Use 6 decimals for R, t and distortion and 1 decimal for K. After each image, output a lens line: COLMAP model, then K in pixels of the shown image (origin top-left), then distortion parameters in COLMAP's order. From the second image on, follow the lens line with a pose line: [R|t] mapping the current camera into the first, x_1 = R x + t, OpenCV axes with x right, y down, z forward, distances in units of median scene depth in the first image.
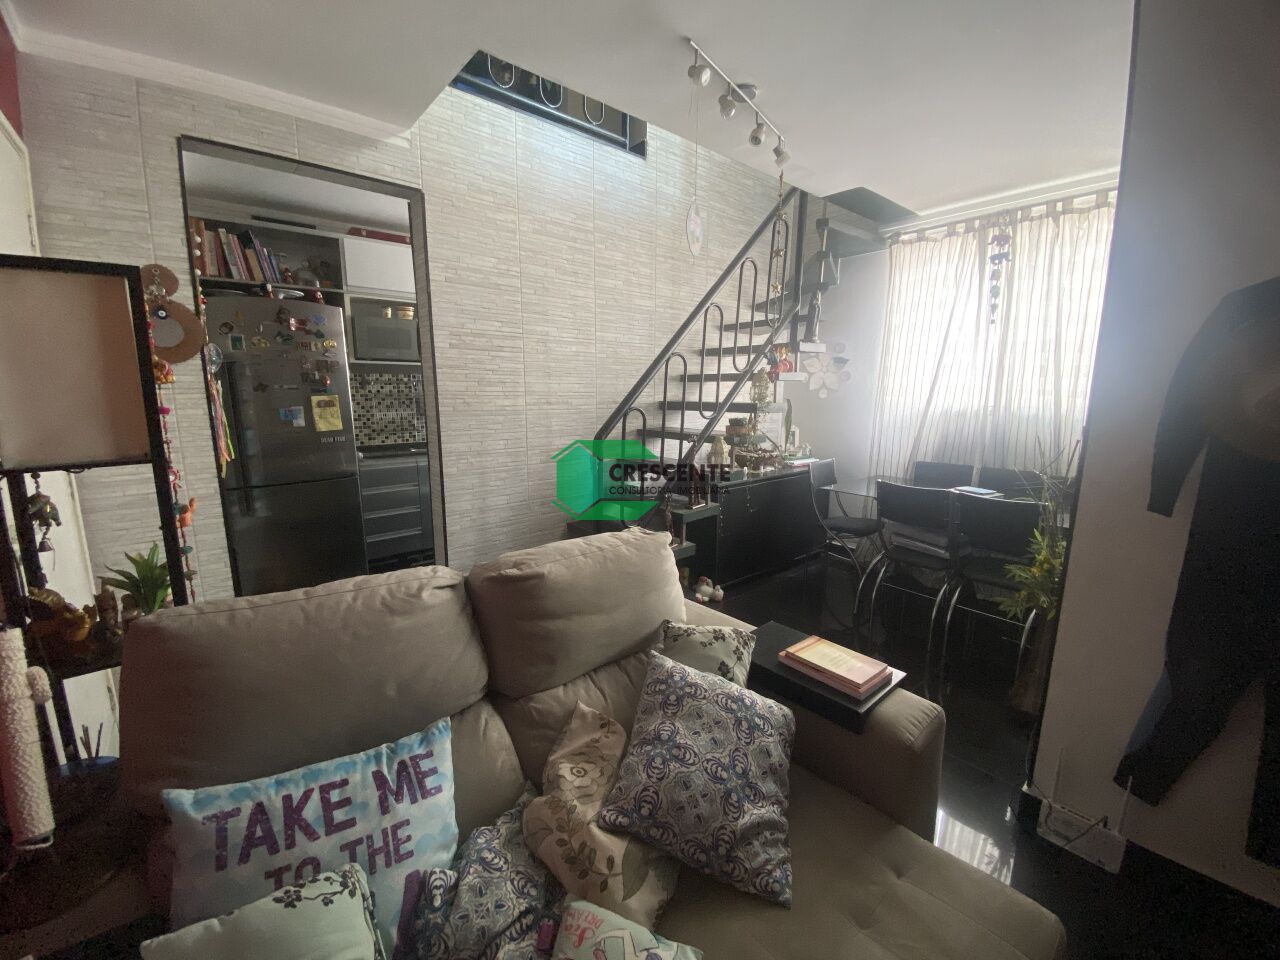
lens RADIAL K [[517.5, 0, 634.0], [0, 517.5, 480.6], [0, 0, 1]] dist [-0.007677, -0.008240]
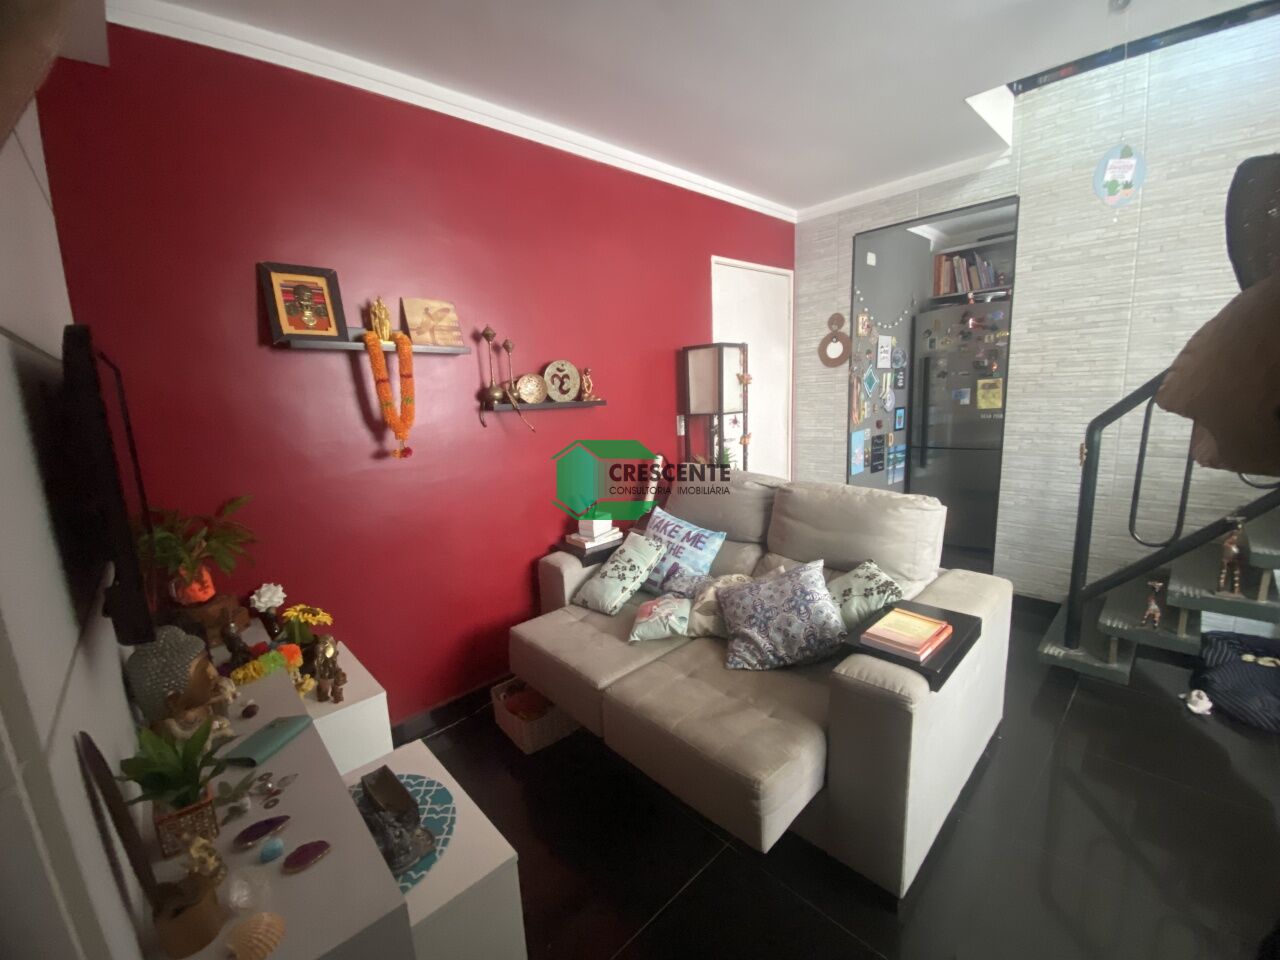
lens RADIAL K [[517.5, 0, 638.4], [0, 517.5, 493.1], [0, 0, 1]] dist [-0.007677, -0.008240]
pose [[0.038137, 0.187135, -0.981594, 0.656946], [-0.119368, 0.976128, 0.181455, -0.028832], [0.992117, 0.110251, 0.059564, 0.165672]]
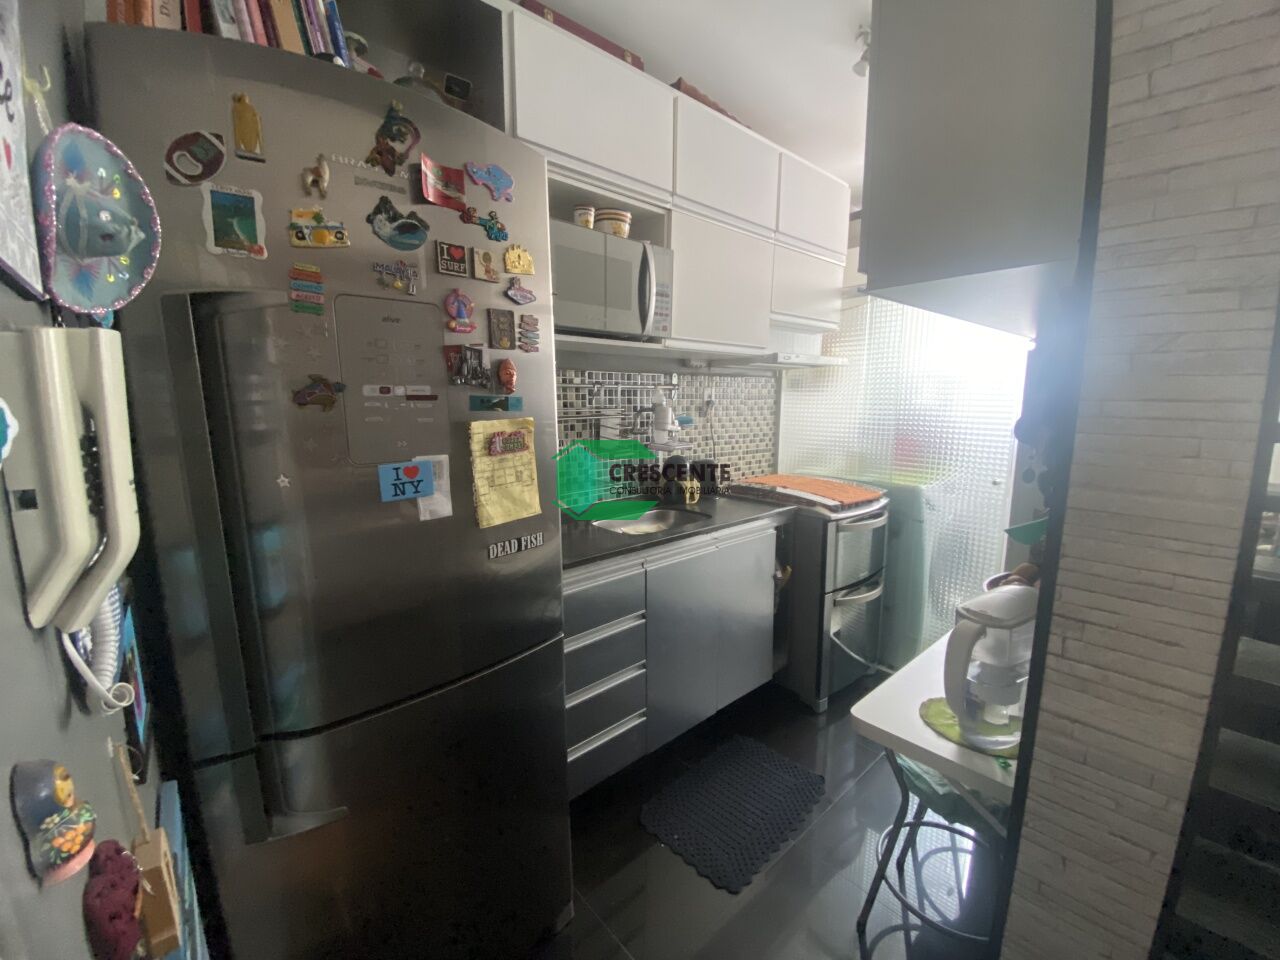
lens RADIAL K [[517.5, 0, 642.3], [0, 517.5, 481.3], [0, 0, 1]] dist [-0.007677, -0.008240]
pose [[0.999836, -0.007701, 0.016378, -0.575798], [0.008042, 0.999749, -0.020899, -0.130530], [-0.016213, 0.021028, 0.999647, 0.745233]]
